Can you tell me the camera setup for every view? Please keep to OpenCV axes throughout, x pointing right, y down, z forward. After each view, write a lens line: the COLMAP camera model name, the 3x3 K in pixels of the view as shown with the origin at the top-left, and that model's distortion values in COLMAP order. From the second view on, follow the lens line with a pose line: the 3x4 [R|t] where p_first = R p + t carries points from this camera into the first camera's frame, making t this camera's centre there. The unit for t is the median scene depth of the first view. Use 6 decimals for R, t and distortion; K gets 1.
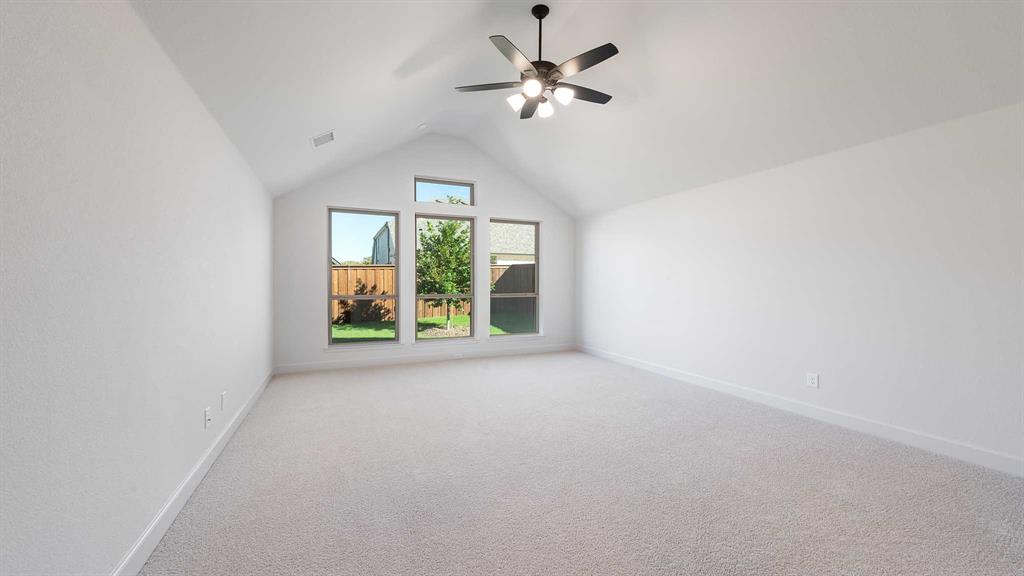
lens RADIAL K [[400.7, 0, 514.1], [0, 400.7, 286.1], [0, 0, 1]] dist [0.008457, -0.001761]
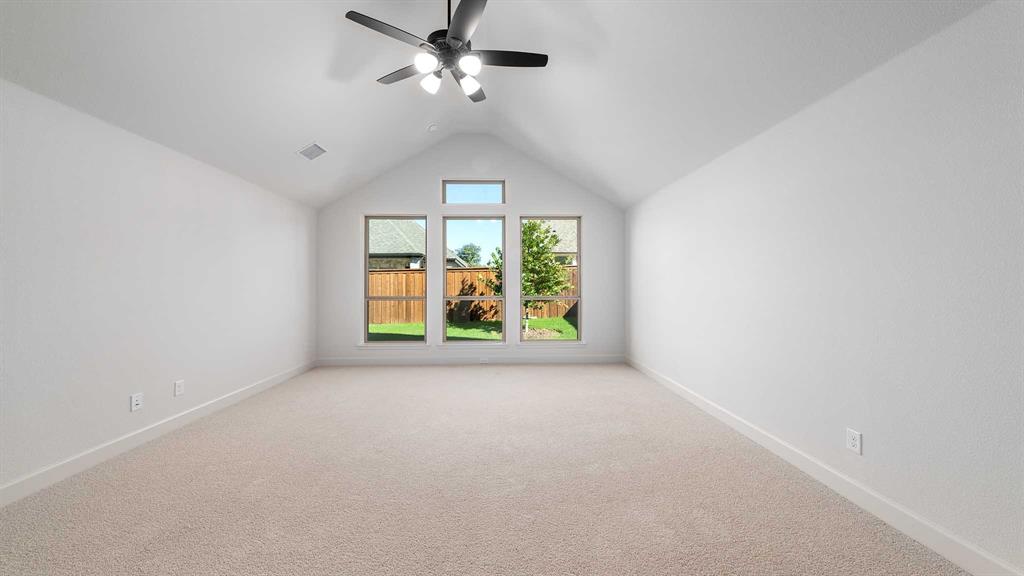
lens RADIAL K [[400.7, 0, 512.1], [0, 400.7, 284.0], [0, 0, 1]] dist [0.008457, -0.001761]
pose [[0.925935, -0.002895, -0.377673, 0.260829], [-0.000379, 0.999963, -0.008595, -0.000763], [0.377684, 0.008102, 0.925899, 0.120170]]
